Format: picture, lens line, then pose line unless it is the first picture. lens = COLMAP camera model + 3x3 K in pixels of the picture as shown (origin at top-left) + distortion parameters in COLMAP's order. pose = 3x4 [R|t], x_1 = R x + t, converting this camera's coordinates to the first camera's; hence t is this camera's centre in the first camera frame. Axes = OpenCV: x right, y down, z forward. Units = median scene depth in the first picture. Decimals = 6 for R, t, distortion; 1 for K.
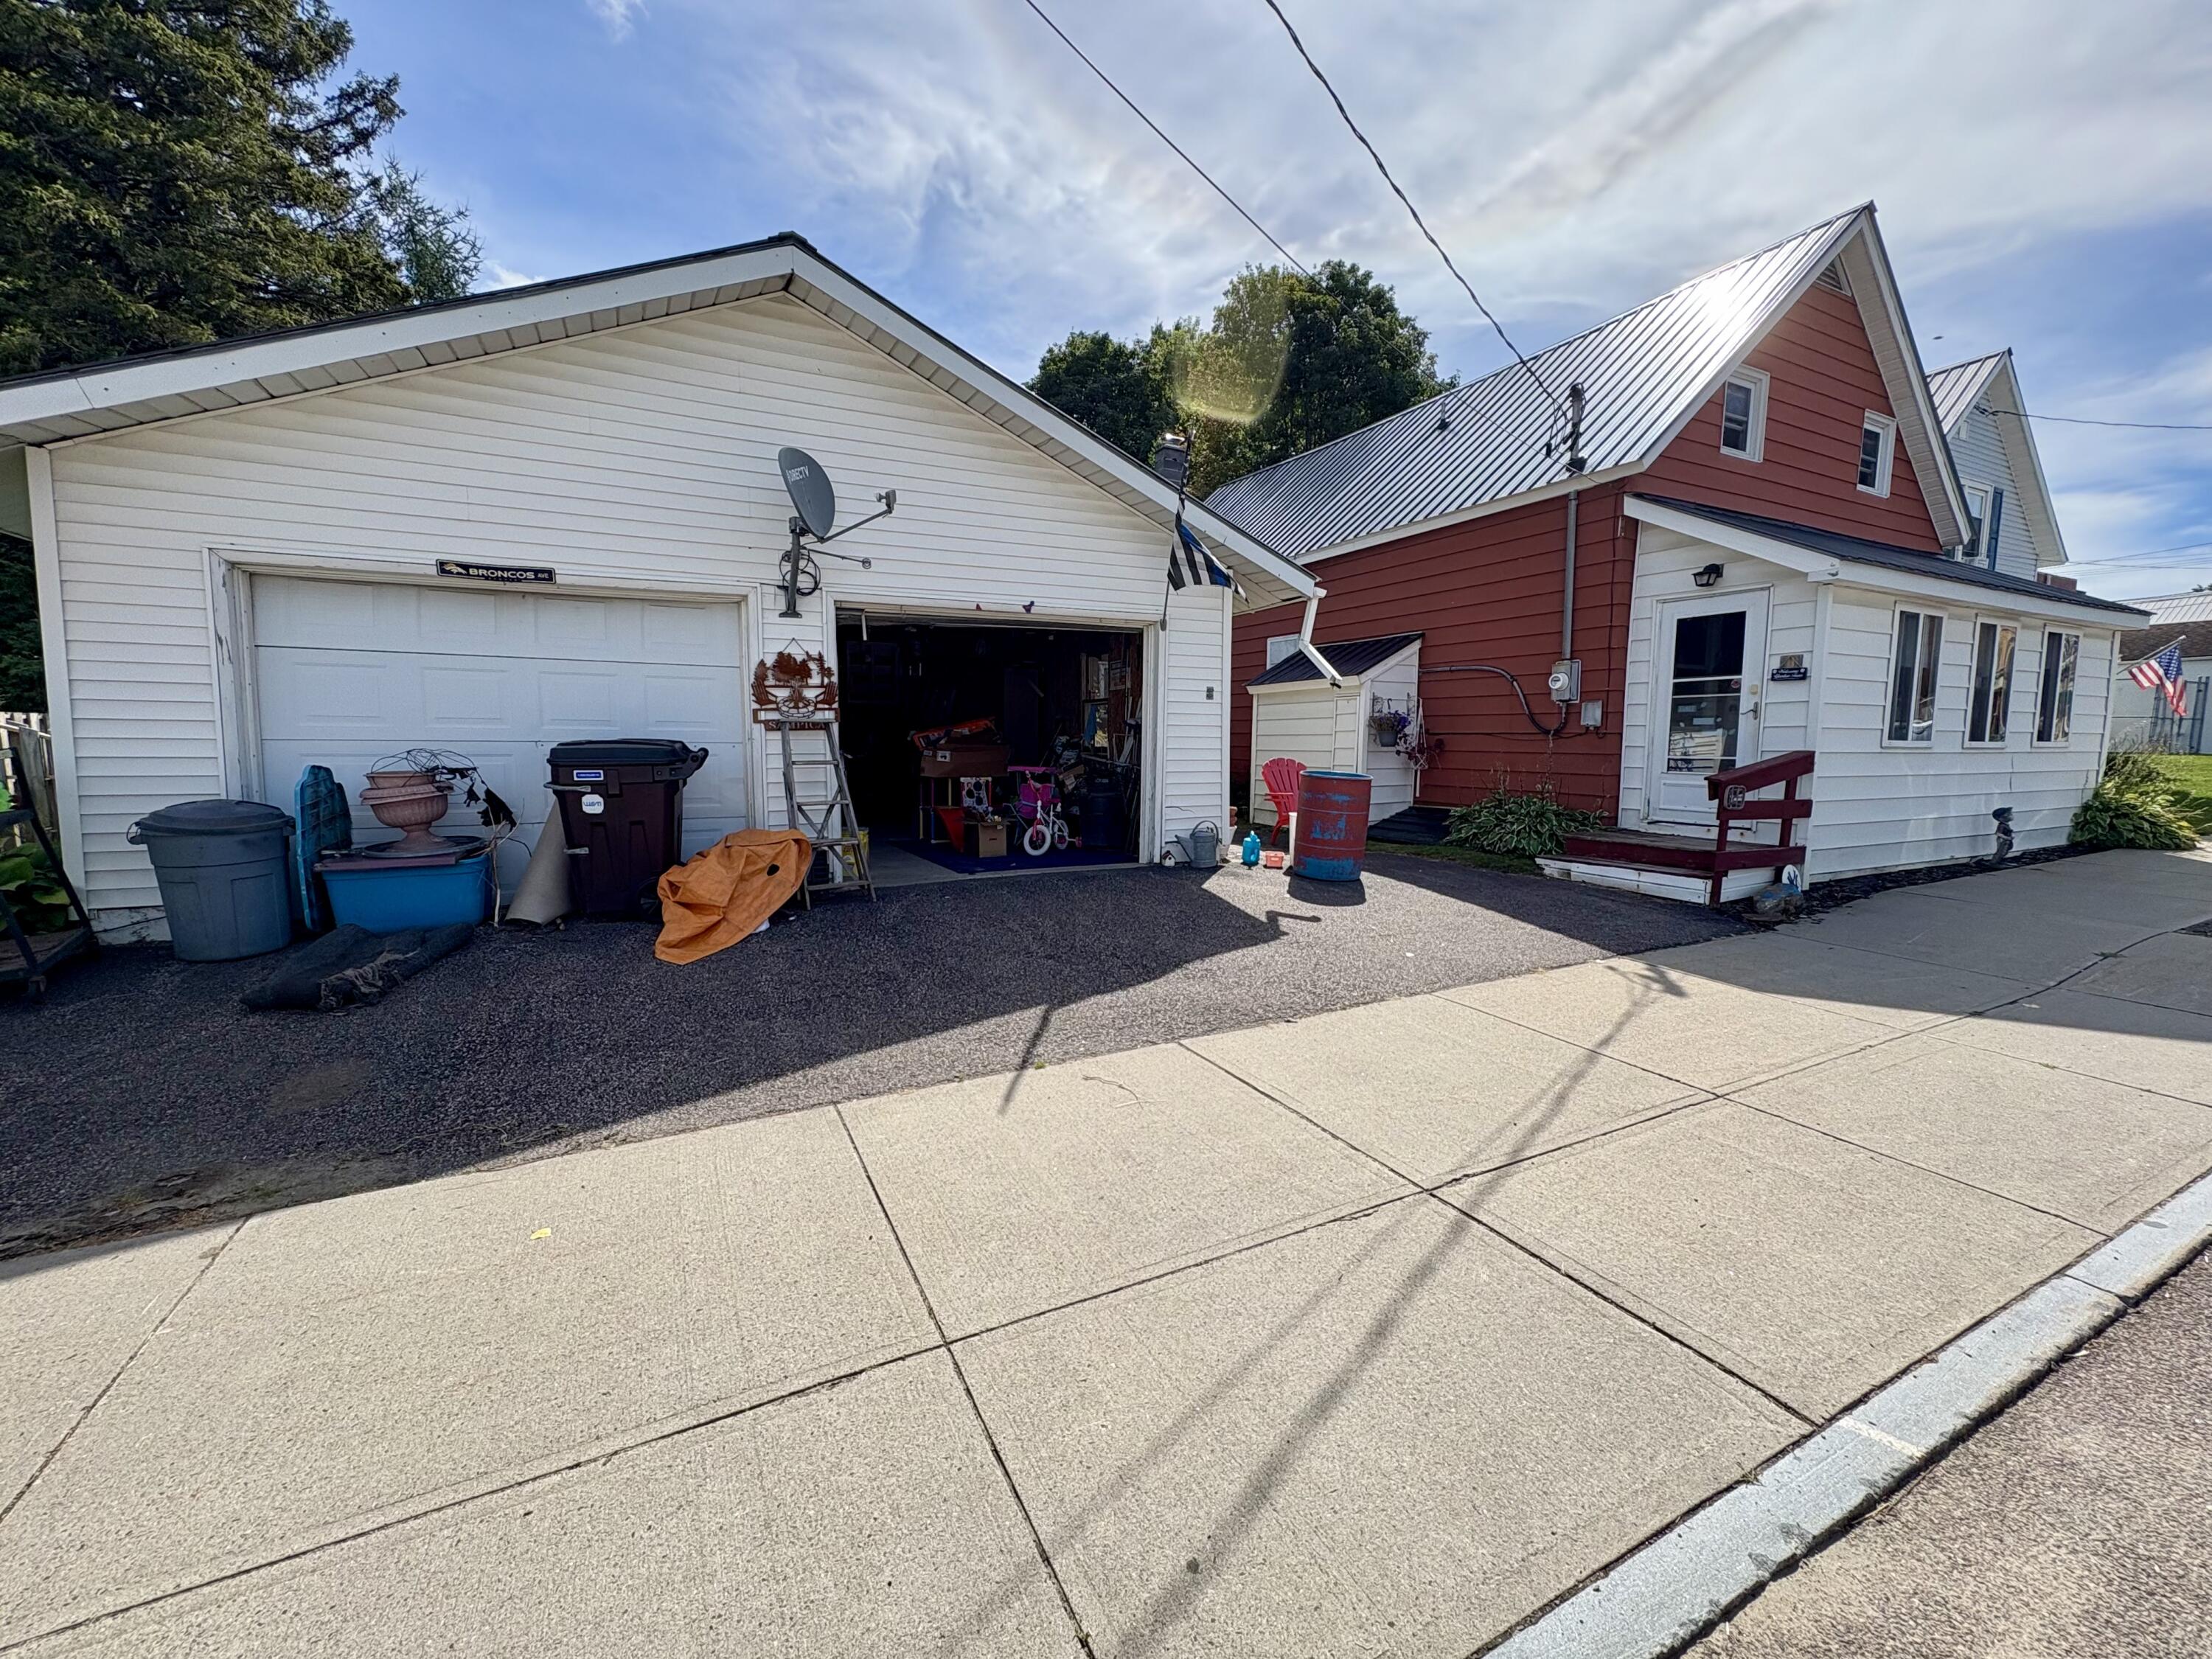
lens RADIAL K [[883.1, 0, 1108.5], [0, 883.1, 827.9], [0, 0, 1]] dist [-0.009088, 0.001231]
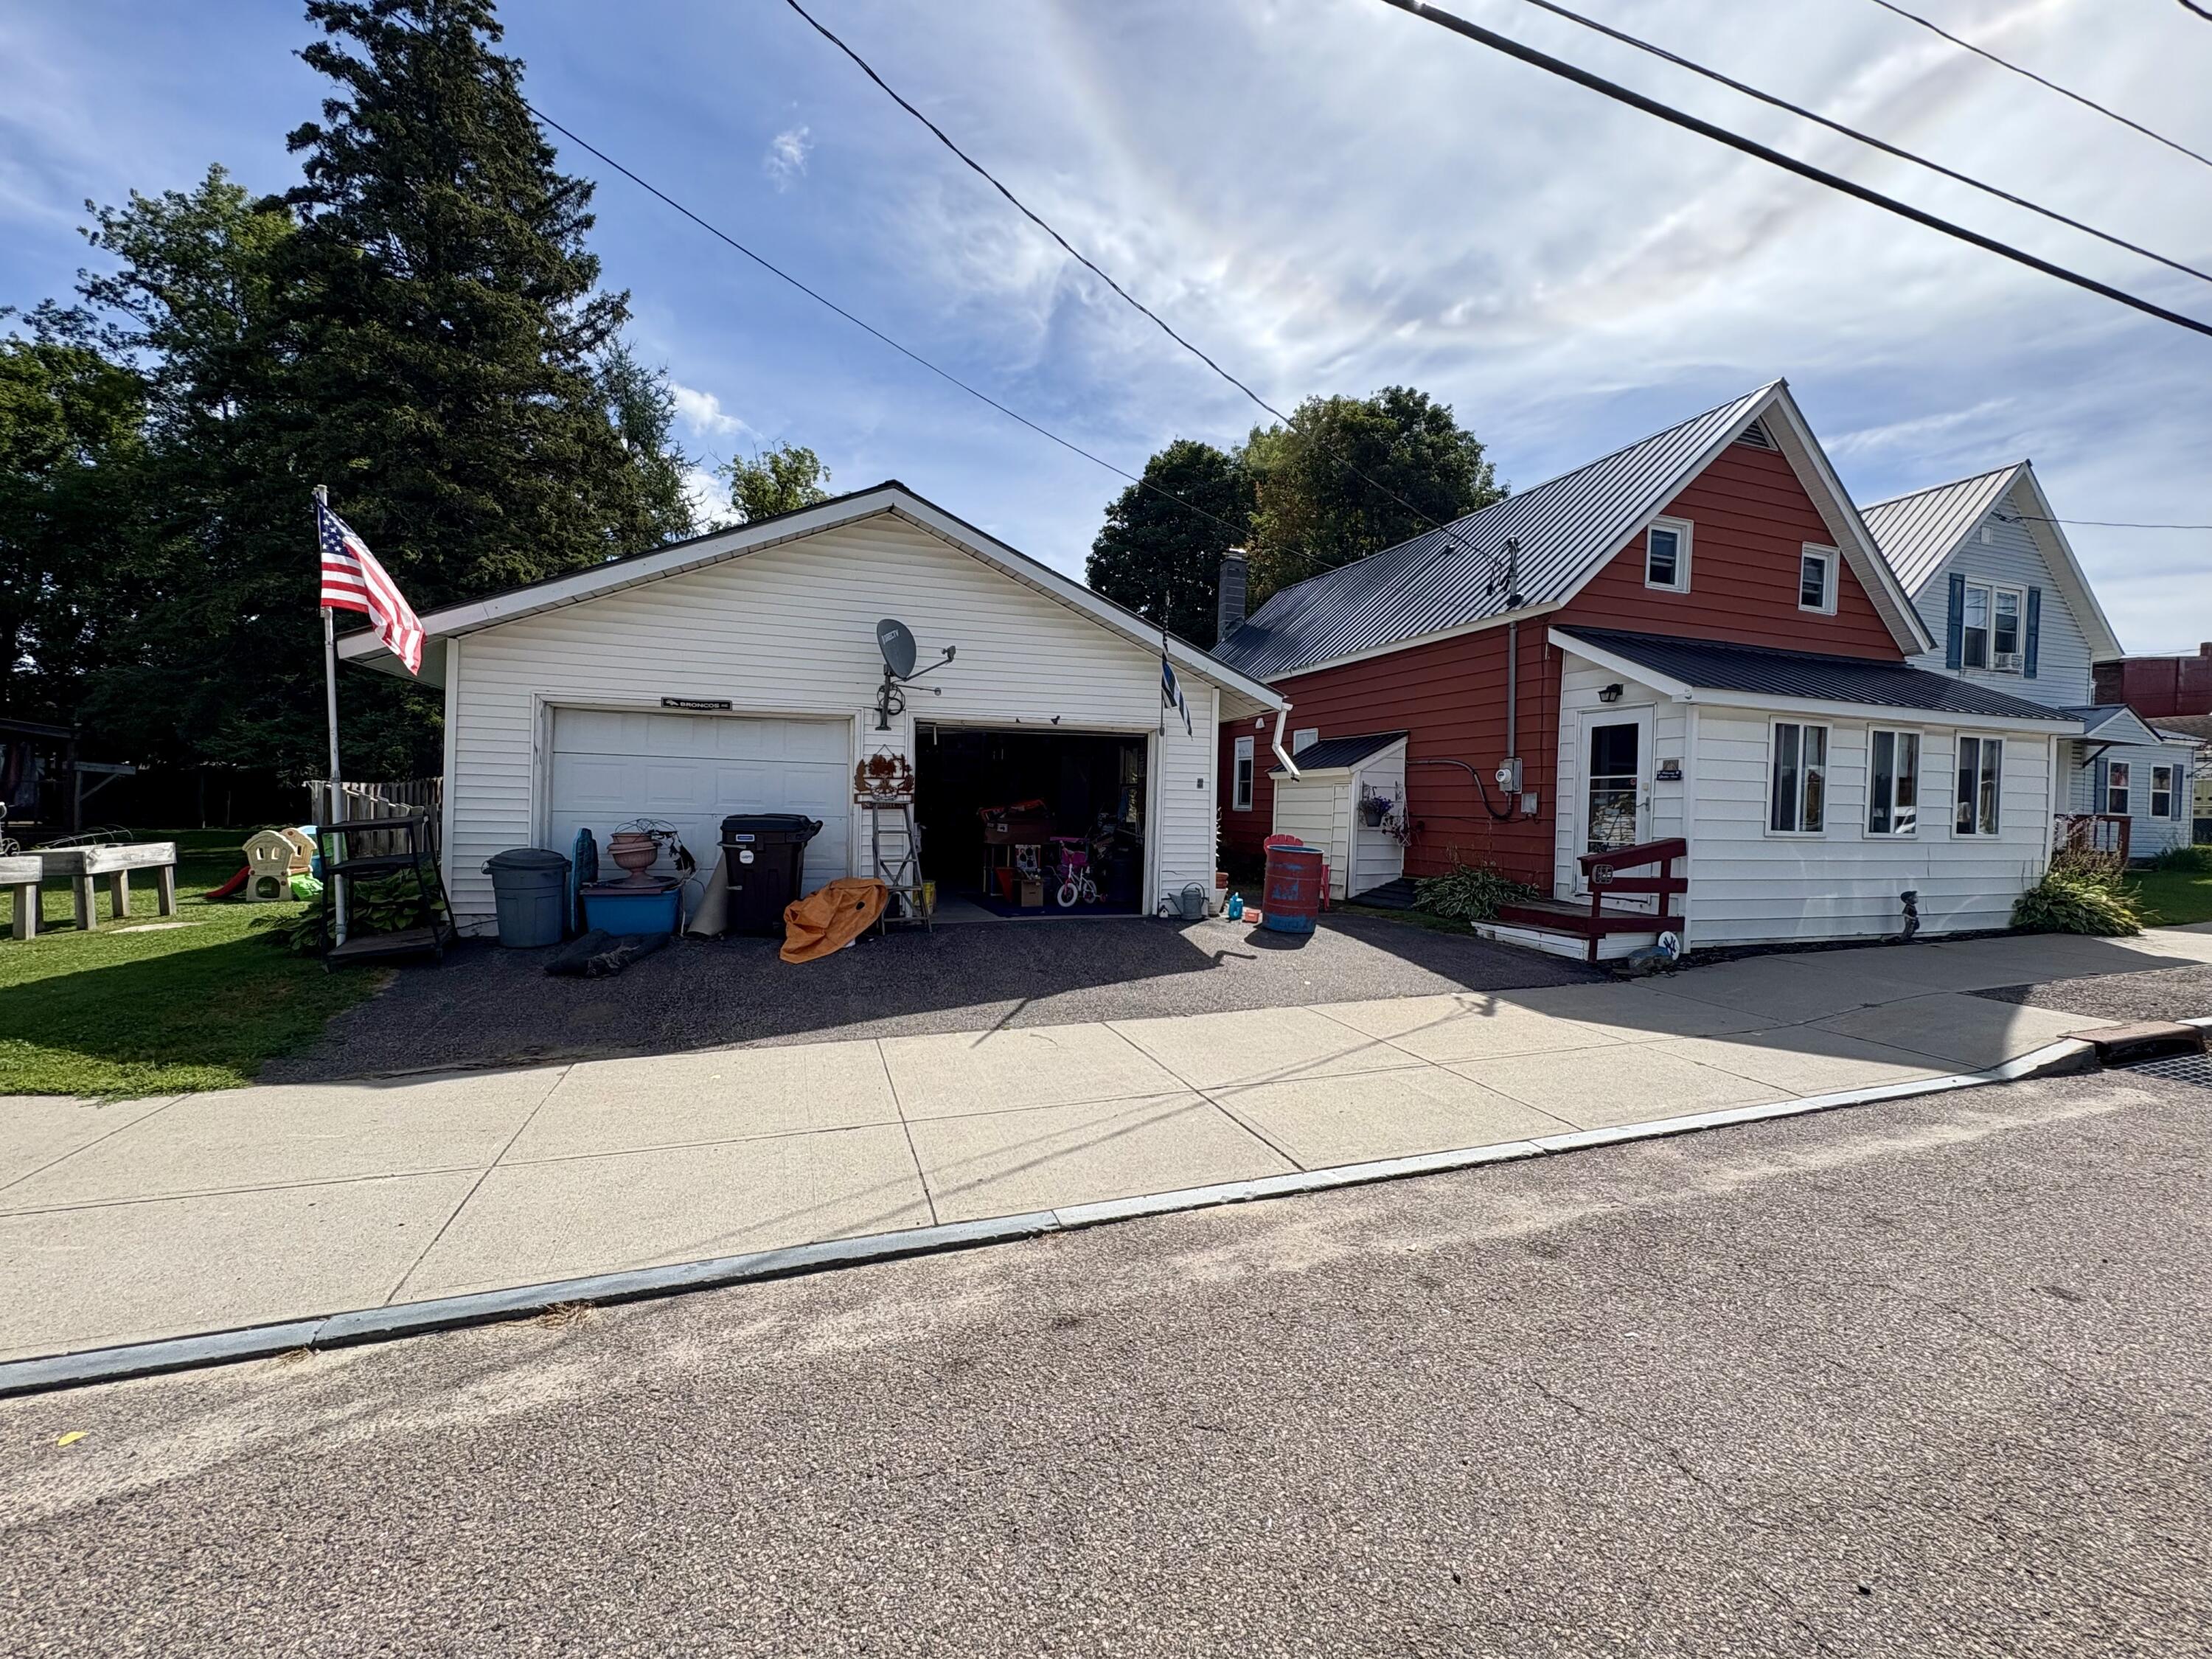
lens RADIAL K [[883.1, 0, 1109.6], [0, 883.1, 825.9], [0, 0, 1]] dist [-0.009088, 0.001231]
pose [[0.992566, 0.020259, -0.120007, 0.153414], [-0.029651, 0.996590, -0.077003, 0.012664], [0.118038, 0.079989, 0.989782, -0.308523]]
